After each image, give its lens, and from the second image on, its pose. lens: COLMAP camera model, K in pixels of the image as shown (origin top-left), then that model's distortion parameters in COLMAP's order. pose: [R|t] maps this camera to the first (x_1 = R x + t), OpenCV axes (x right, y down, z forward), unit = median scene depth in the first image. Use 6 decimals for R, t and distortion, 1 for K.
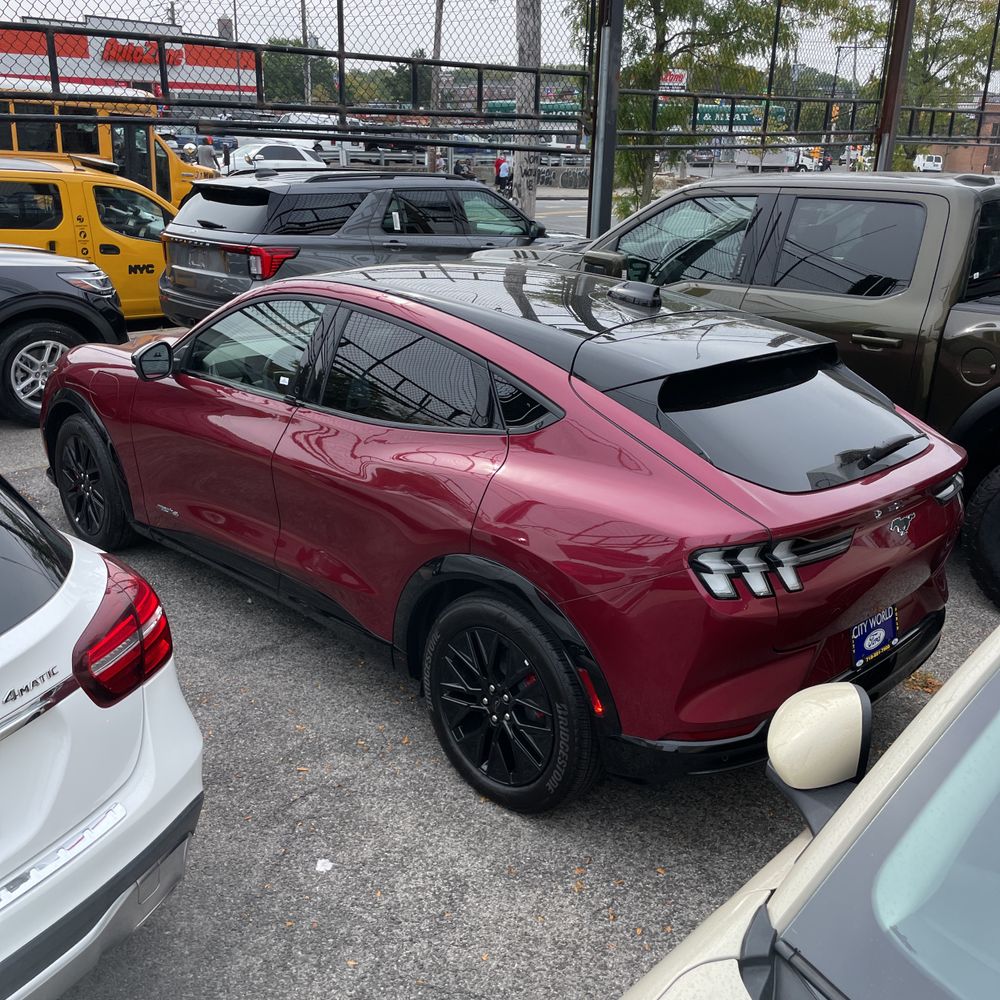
lens RADIAL K [[1006.5, 0, 482.8], [0, 1006.5, 477.6], [0, 0, 1]] dist [0.090784, -0.128628]
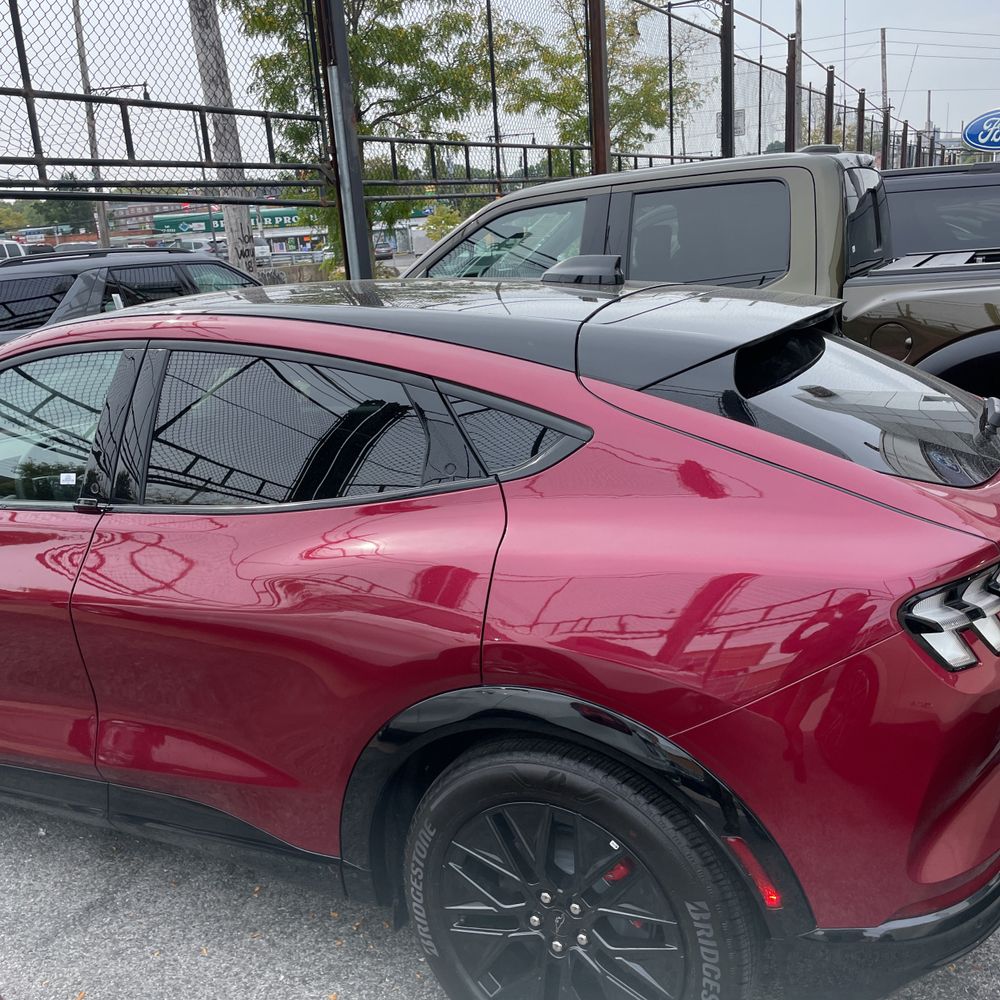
lens RADIAL K [[1006.5, 0, 482.8], [0, 1006.5, 477.6], [0, 0, 1]] dist [0.090784, -0.128628]
pose [[0.946953, -0.162435, 0.277300, -0.128800], [0.188309, 0.979669, -0.069196, -0.003359], [-0.260423, 0.117743, 0.958288, 0.324225]]
